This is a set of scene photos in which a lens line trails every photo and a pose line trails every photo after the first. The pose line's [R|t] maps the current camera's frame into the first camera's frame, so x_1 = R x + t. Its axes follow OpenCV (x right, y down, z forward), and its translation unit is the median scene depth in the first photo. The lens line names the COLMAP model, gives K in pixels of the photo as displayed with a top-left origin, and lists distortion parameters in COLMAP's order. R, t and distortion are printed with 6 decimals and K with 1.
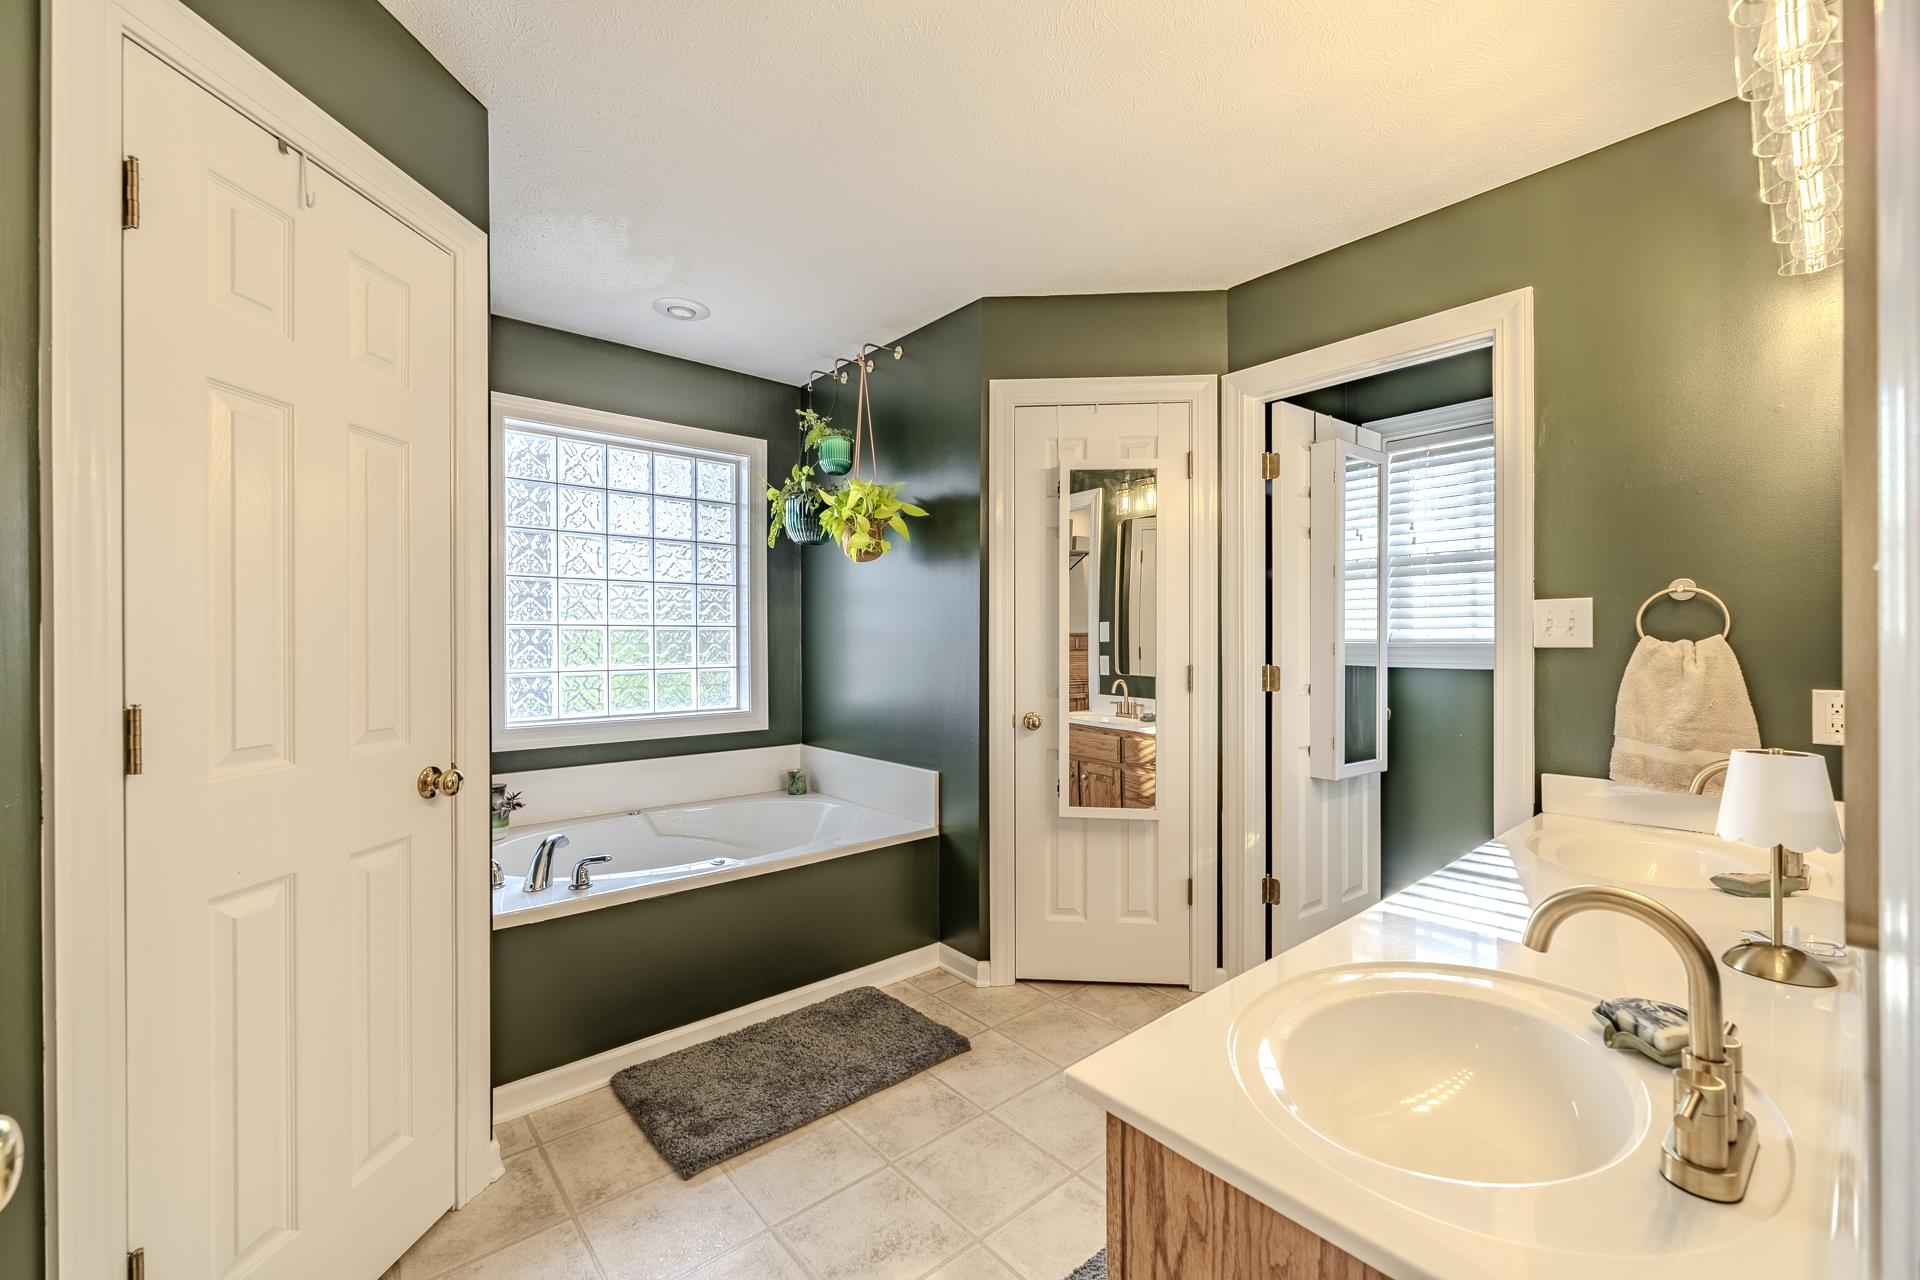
lens RADIAL K [[784.9, 0, 956.8], [0, 784.9, 642.9], [0, 0, 1]] dist [-0.002456, -0.000609]
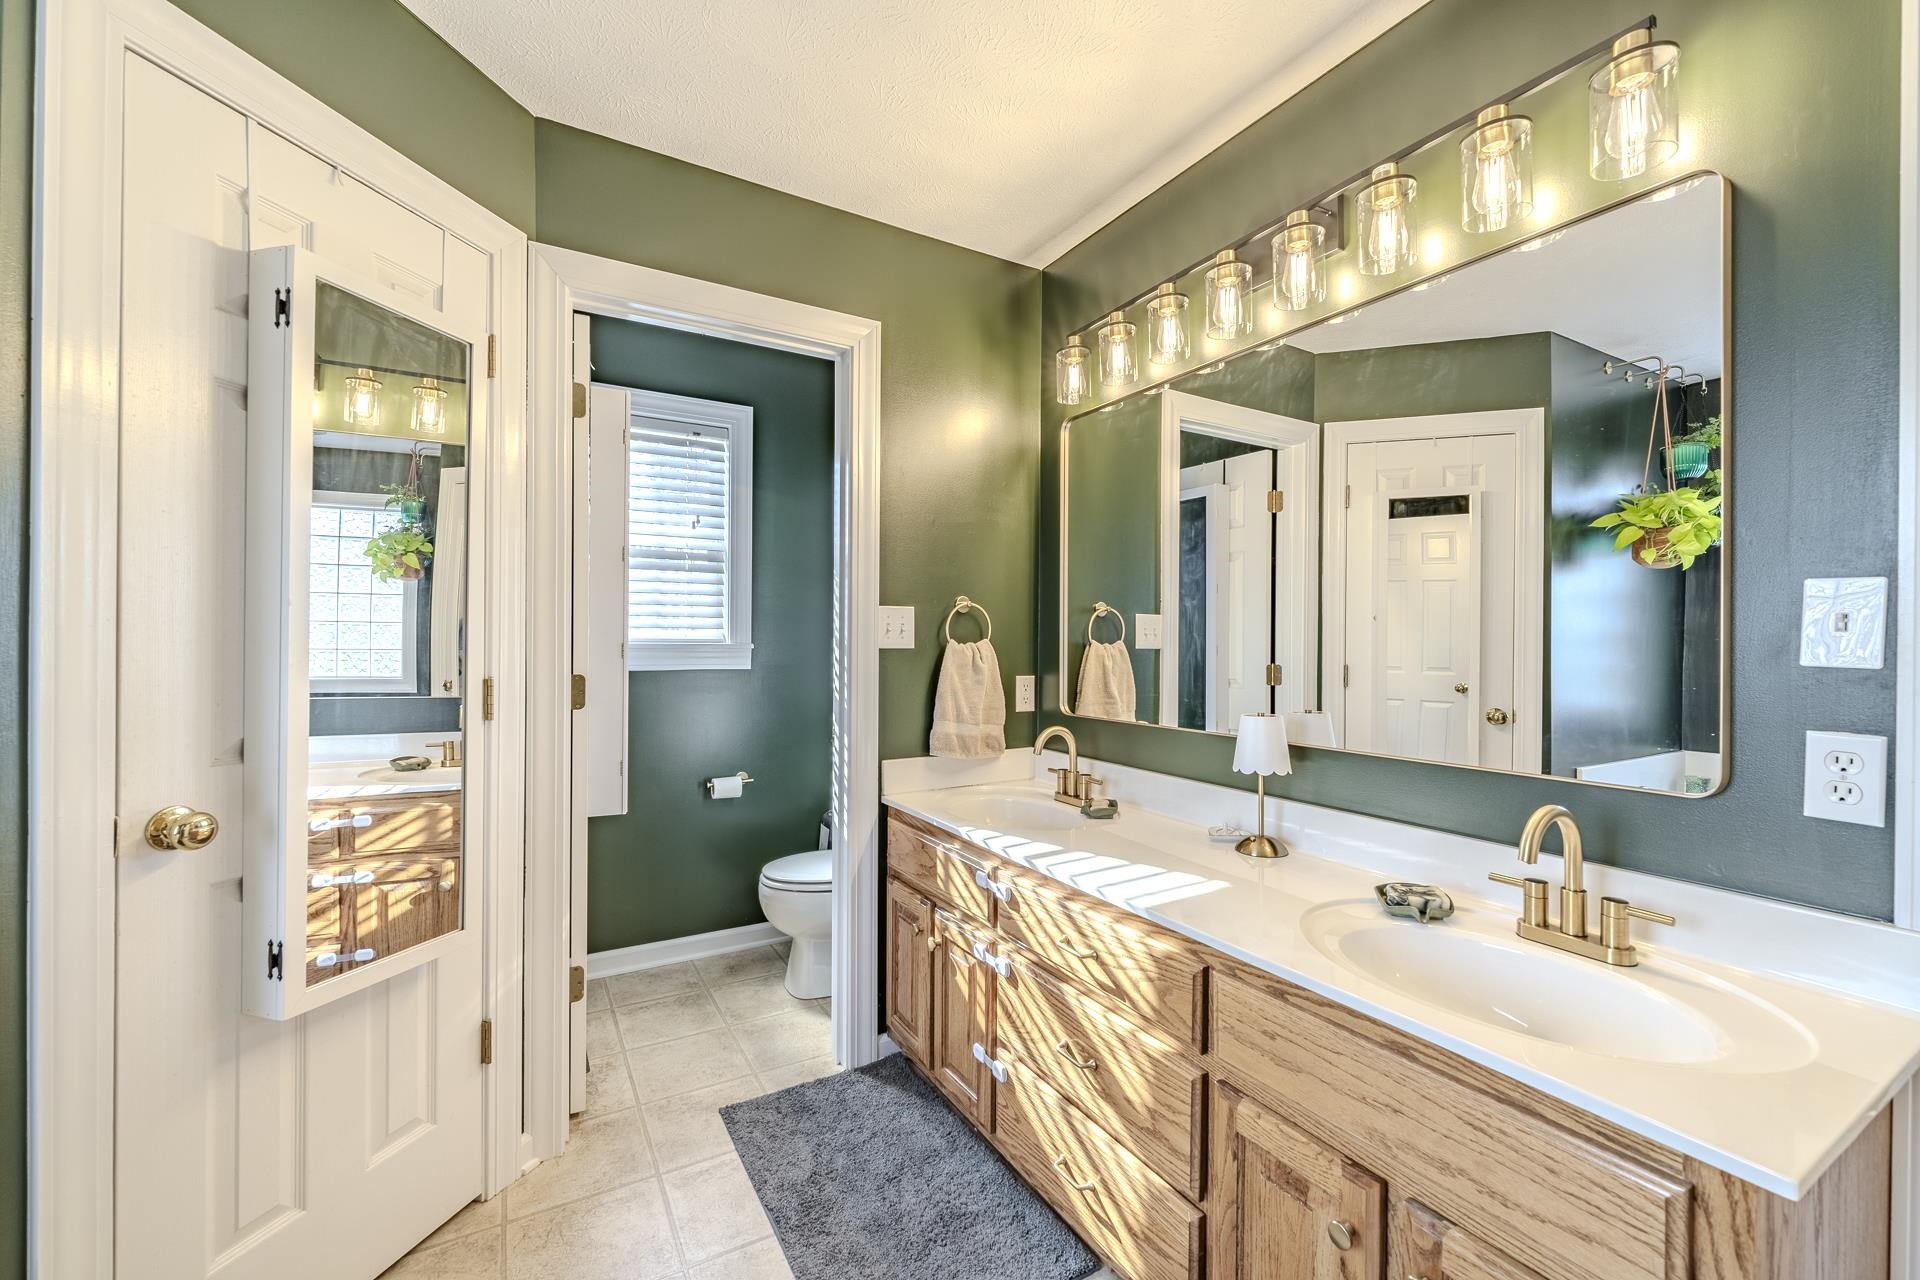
lens RADIAL K [[766.1, 0, 958.2], [0, 766.1, 644.8], [0, 0, 1]] dist [0.001108, -0.000012]
pose [[0.178230, 0.002722, 0.983985, -0.237801], [-0.003733, 0.999991, -0.002090, 0.001983], [-0.983982, -0.003301, 0.178238, 0.532524]]
